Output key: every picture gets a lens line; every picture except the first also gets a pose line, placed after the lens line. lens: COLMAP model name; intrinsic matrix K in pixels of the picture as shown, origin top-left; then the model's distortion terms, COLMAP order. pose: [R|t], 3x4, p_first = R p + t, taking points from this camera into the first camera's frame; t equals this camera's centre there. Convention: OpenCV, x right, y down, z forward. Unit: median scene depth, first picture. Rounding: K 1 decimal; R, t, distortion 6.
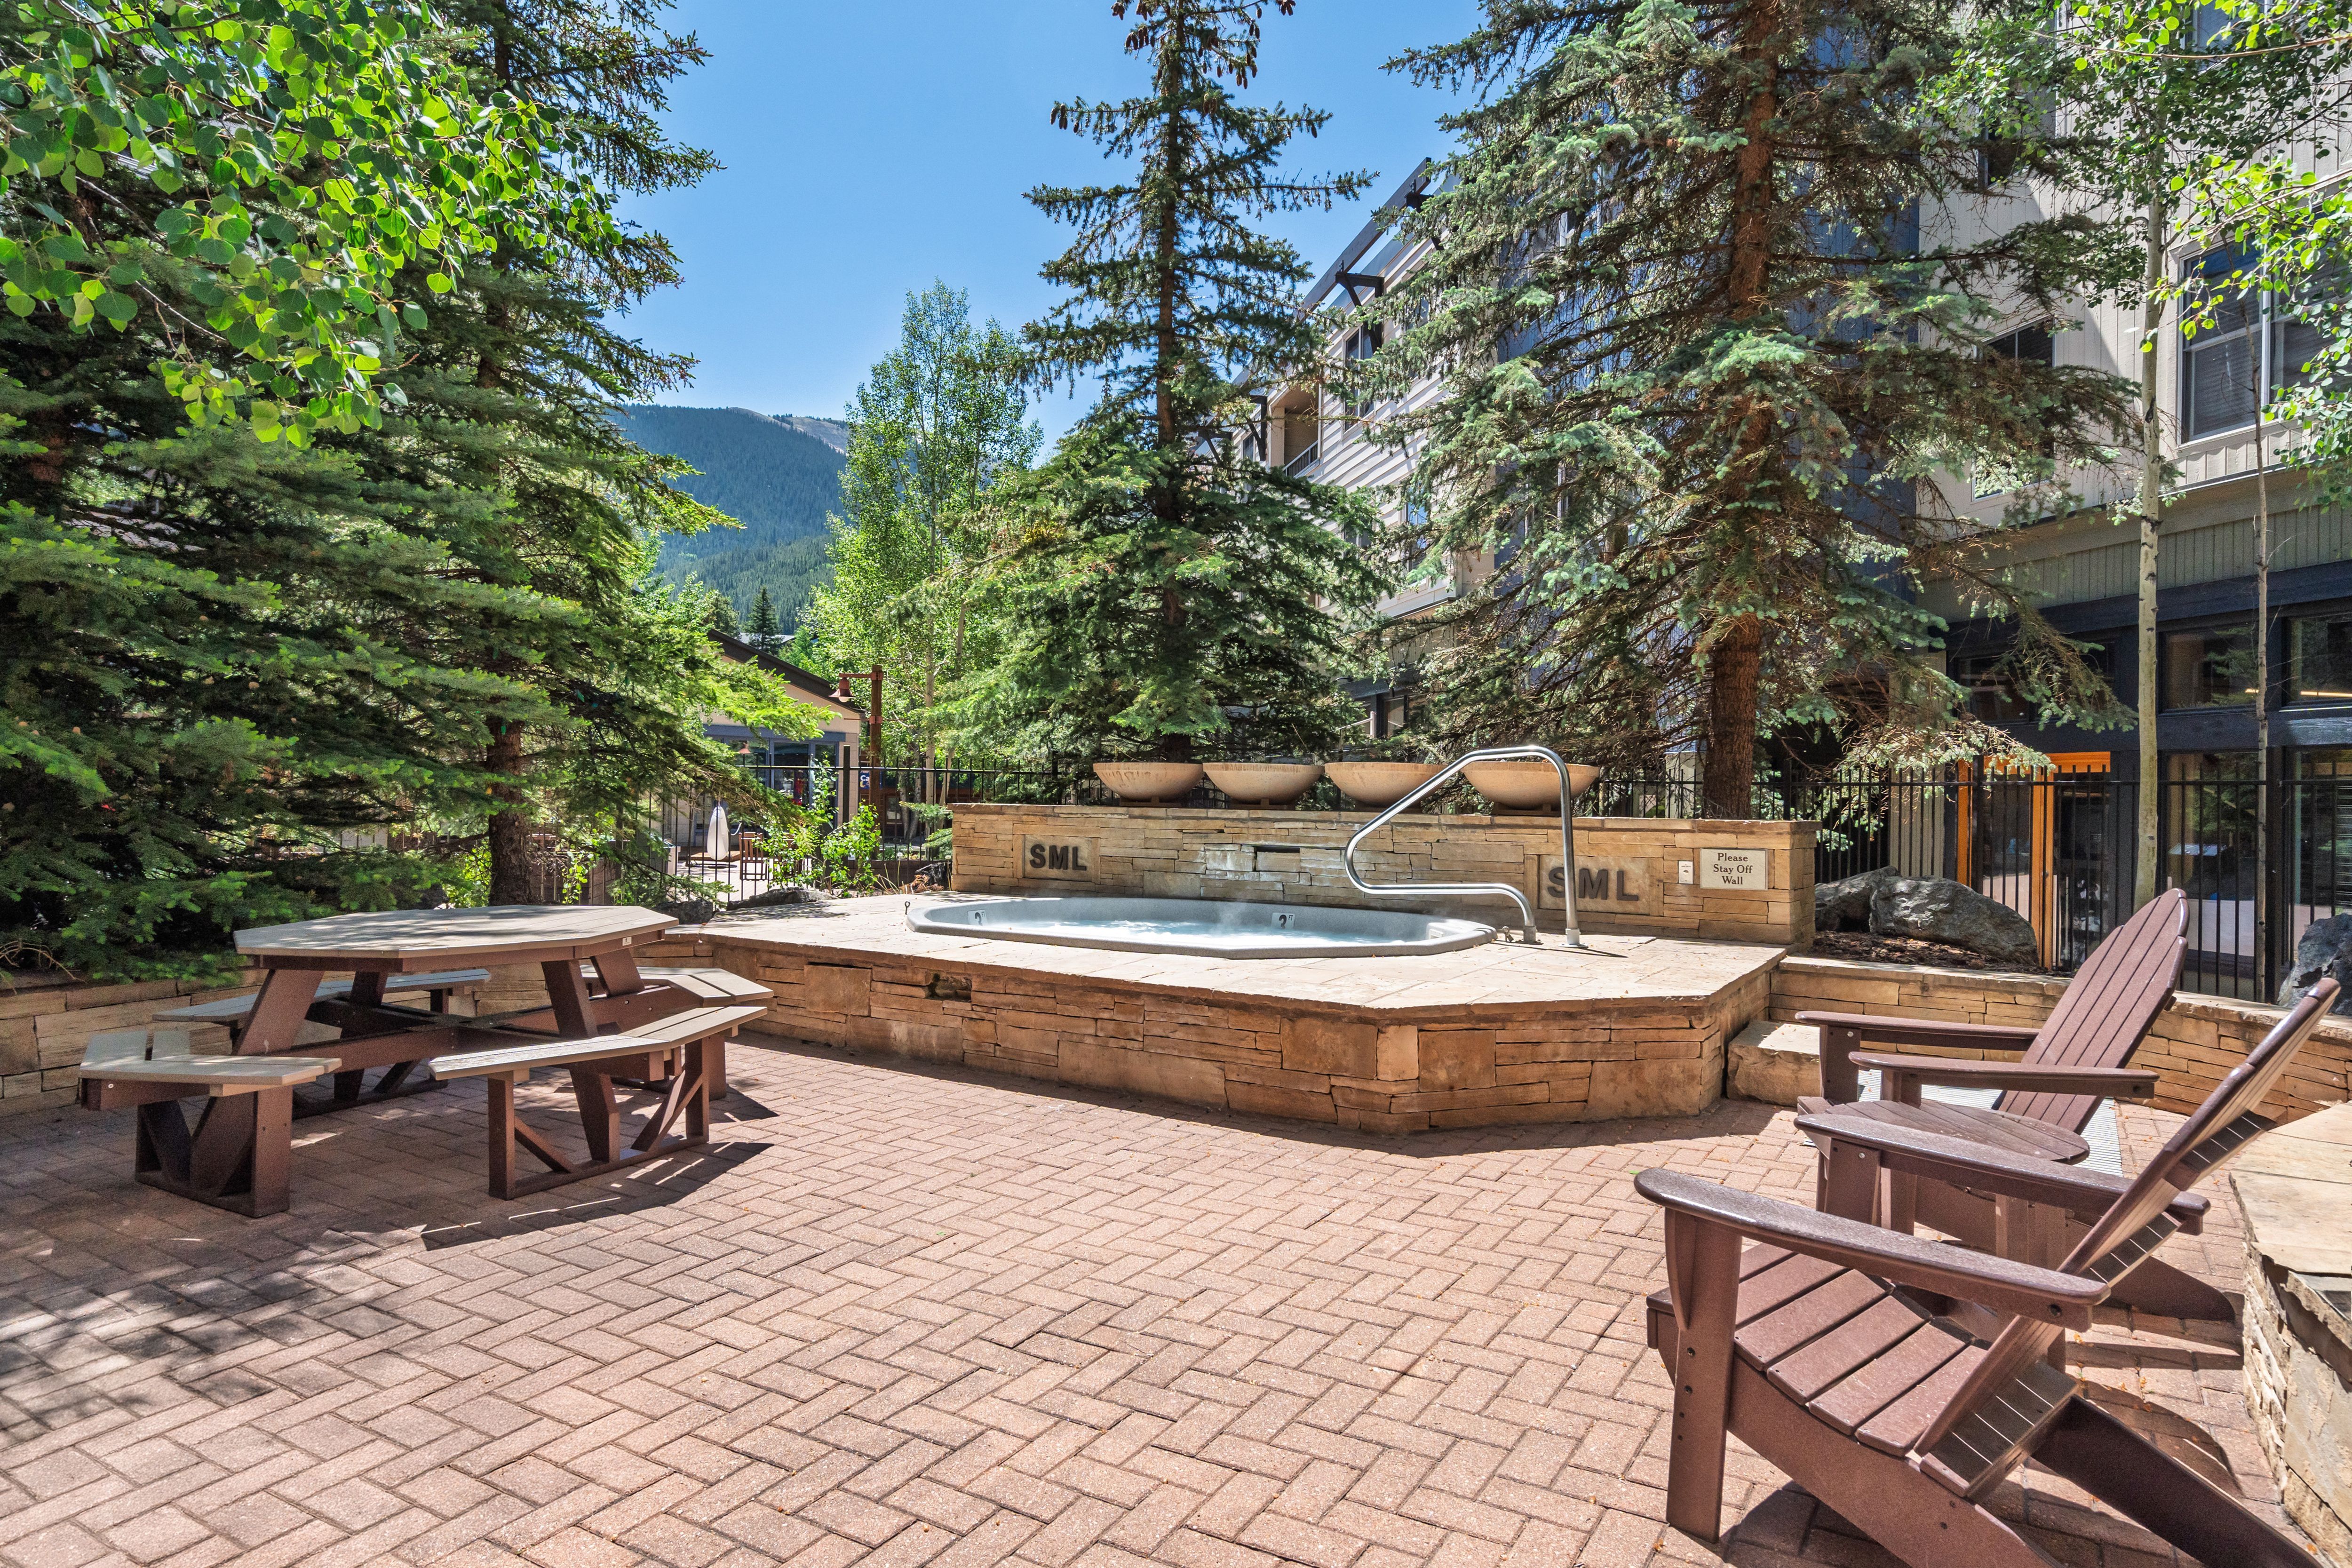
lens RADIAL K [[1395.4, 0, 1176.0], [0, 1395.4, 784.0], [0, 0, 1]] dist [0.001285, 0.000040]
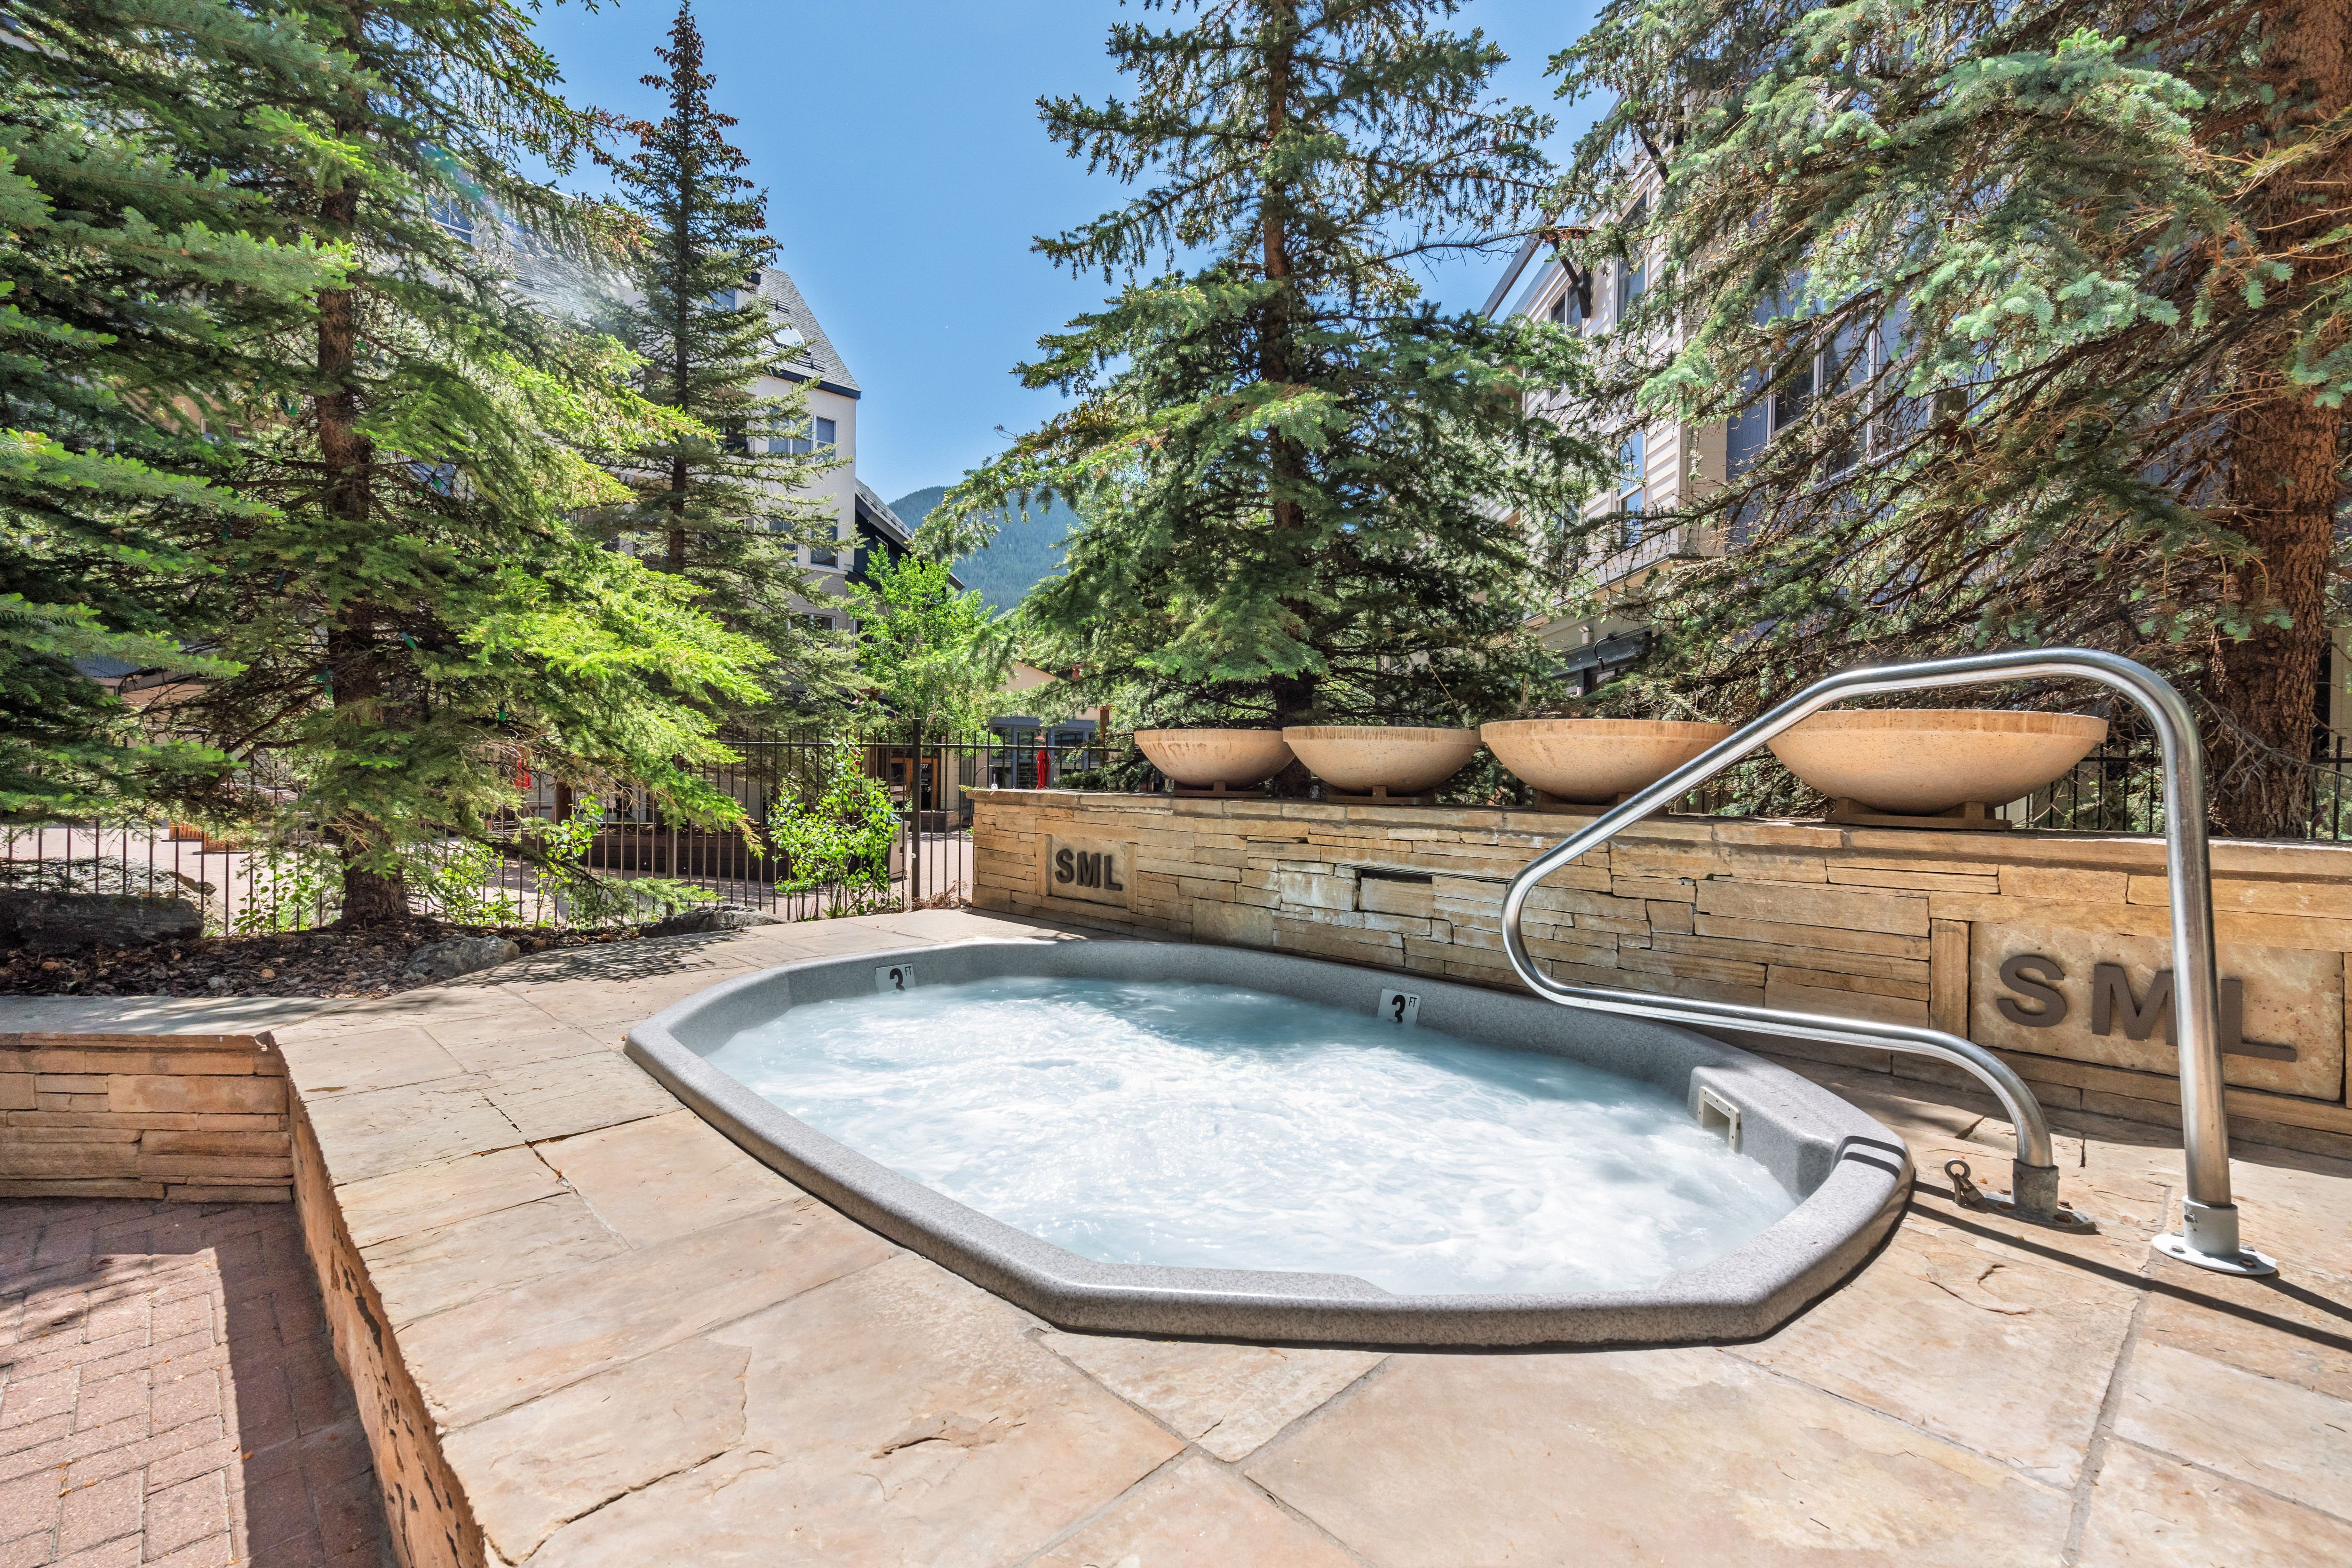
lens RADIAL K [[1025.7, 0, 1176.0], [0, 1025.7, 784.0], [0, 0, 1]] dist [-0.001555, -0.000040]
pose [[0.972262, 0.002725, -0.233880, 0.078379], [0.001557, 0.999835, 0.018121, 0.001143], [0.233890, -0.017982, 0.972097, 0.531563]]
